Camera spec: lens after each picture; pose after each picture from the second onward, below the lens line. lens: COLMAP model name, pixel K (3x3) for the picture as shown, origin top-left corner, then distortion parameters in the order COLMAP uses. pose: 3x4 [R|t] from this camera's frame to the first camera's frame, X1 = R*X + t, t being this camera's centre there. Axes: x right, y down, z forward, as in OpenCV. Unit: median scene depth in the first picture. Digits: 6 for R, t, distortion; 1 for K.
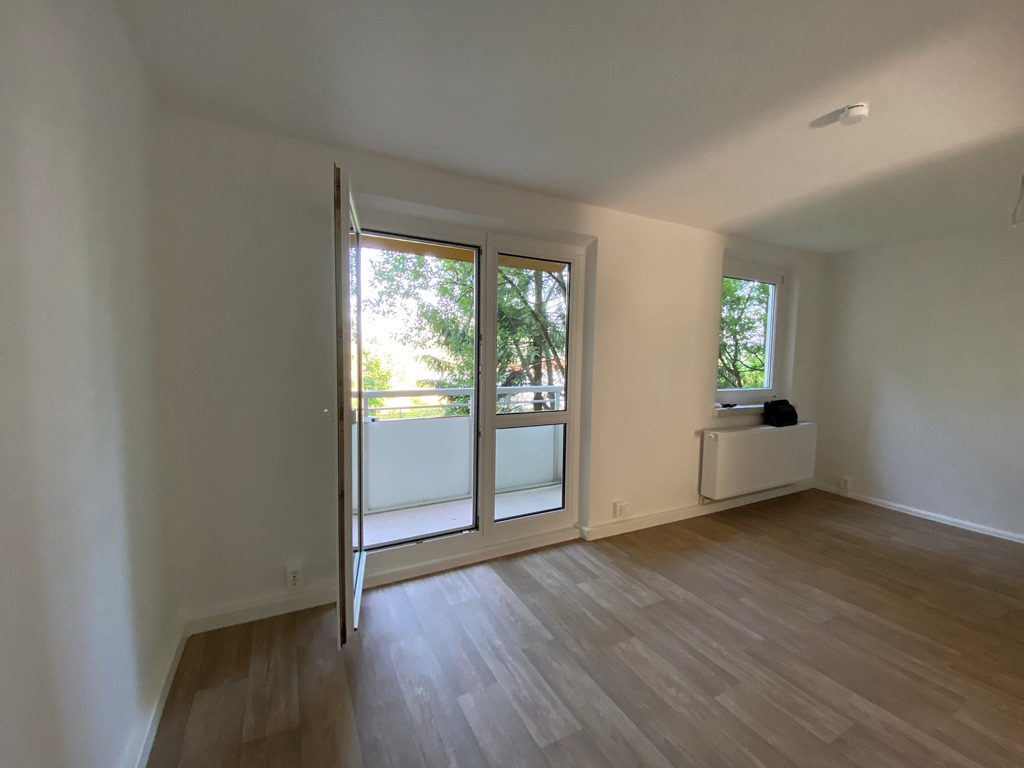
lens RADIAL K [[426.3, 0, 511.5], [0, 426.3, 380.7], [0, 0, 1]] dist [-0.029385, -0.002279]
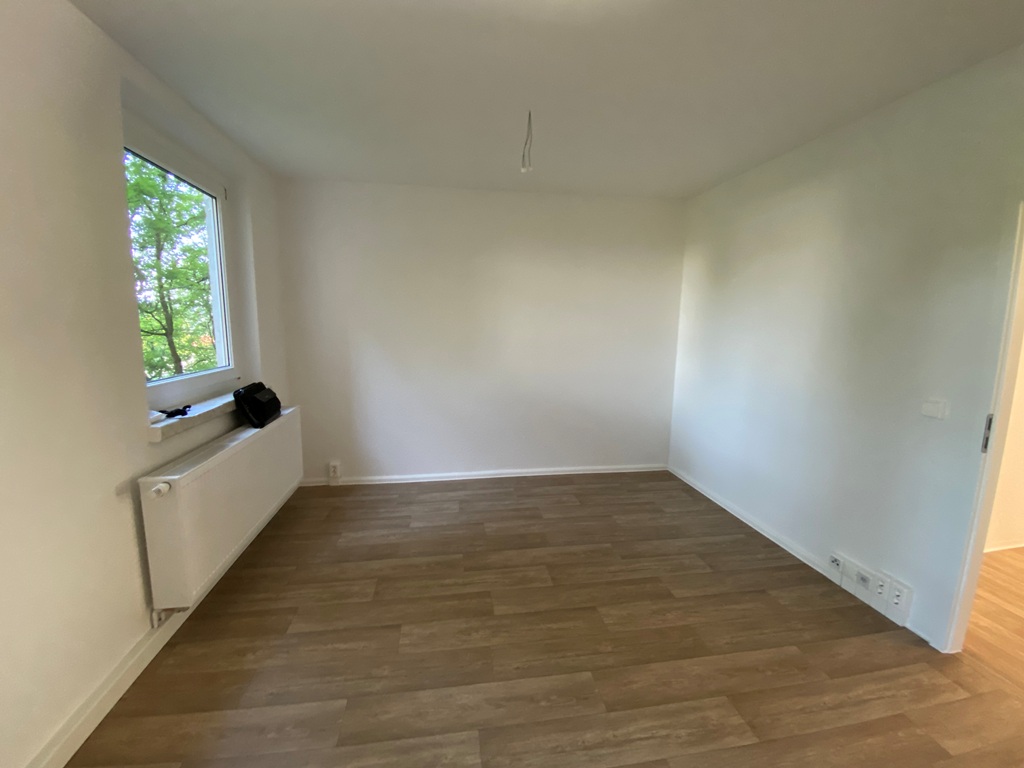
lens RADIAL K [[426.3, 0, 507.3], [0, 426.3, 374.1], [0, 0, 1]] dist [-0.029385, -0.002279]
pose [[0.333574, -0.130416, 0.933659, 0.181432], [0.063778, 0.991238, 0.115673, -0.023840], [-0.940564, 0.020961, 0.338969, 0.465898]]
